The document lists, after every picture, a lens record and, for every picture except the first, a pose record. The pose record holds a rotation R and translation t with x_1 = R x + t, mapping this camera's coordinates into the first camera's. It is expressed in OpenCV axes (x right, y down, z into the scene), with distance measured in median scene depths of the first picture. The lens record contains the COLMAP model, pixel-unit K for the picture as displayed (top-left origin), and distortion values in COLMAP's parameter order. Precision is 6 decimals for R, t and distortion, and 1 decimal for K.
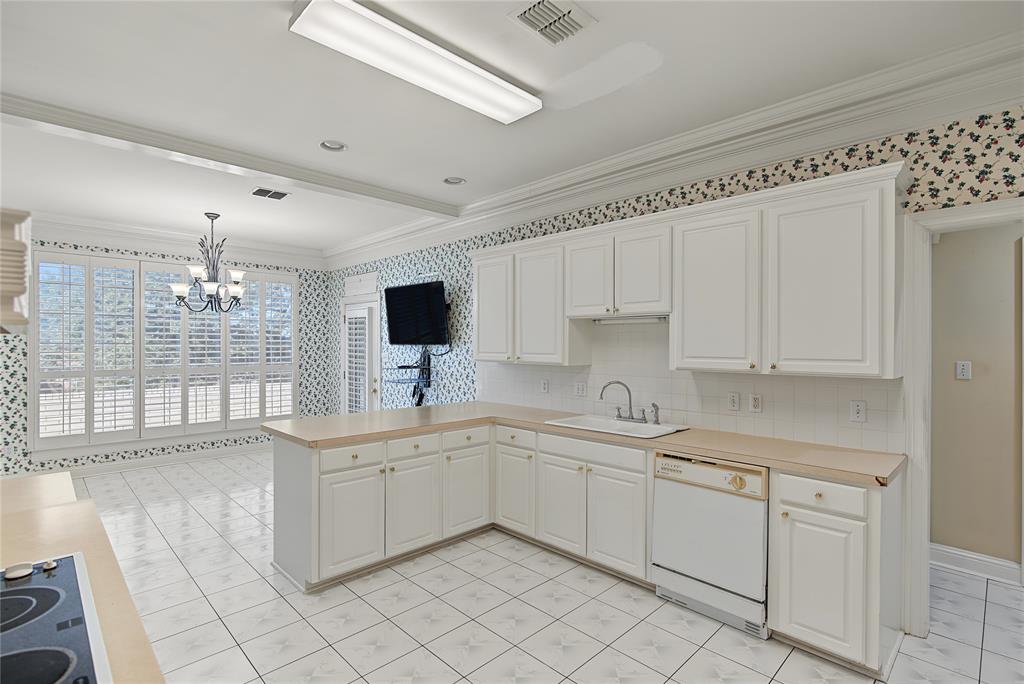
lens RADIAL K [[474.7, 0, 512.3], [0, 474.7, 344.5], [0, 0, 1]] dist [-0.013939, -0.001155]
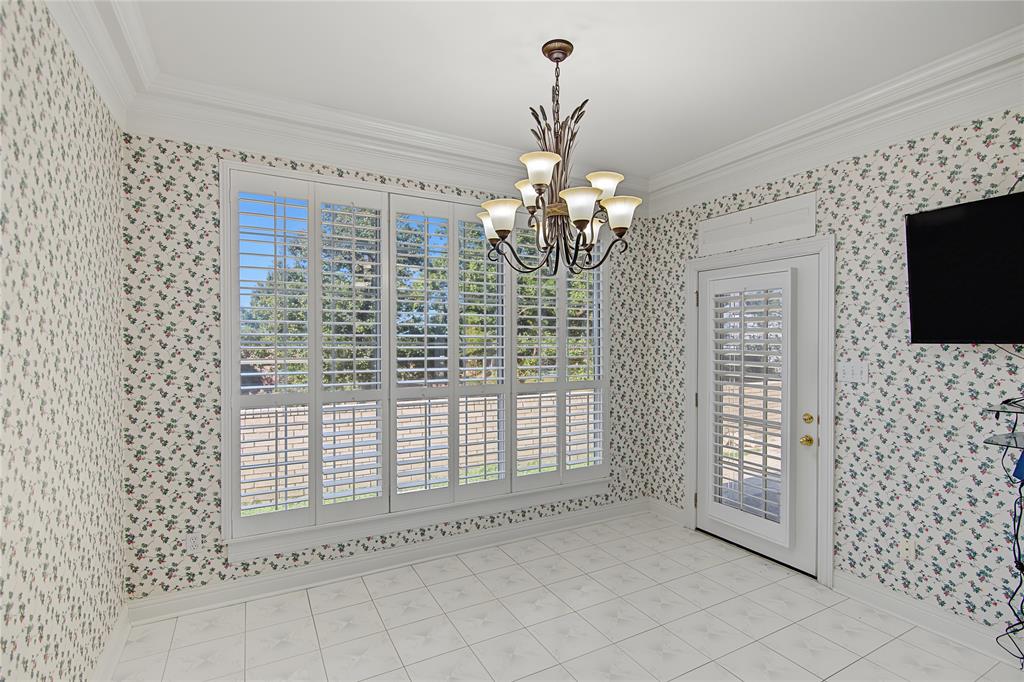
lens RADIAL K [[474.7, 0, 506.1], [0, 474.7, 342.4], [0, 0, 1]] dist [-0.013939, -0.001155]
pose [[0.956073, -0.001513, -0.293126, -0.509801], [0.002821, 0.999988, 0.004039, -0.005227], [0.293116, -0.004689, 0.956065, 0.520215]]
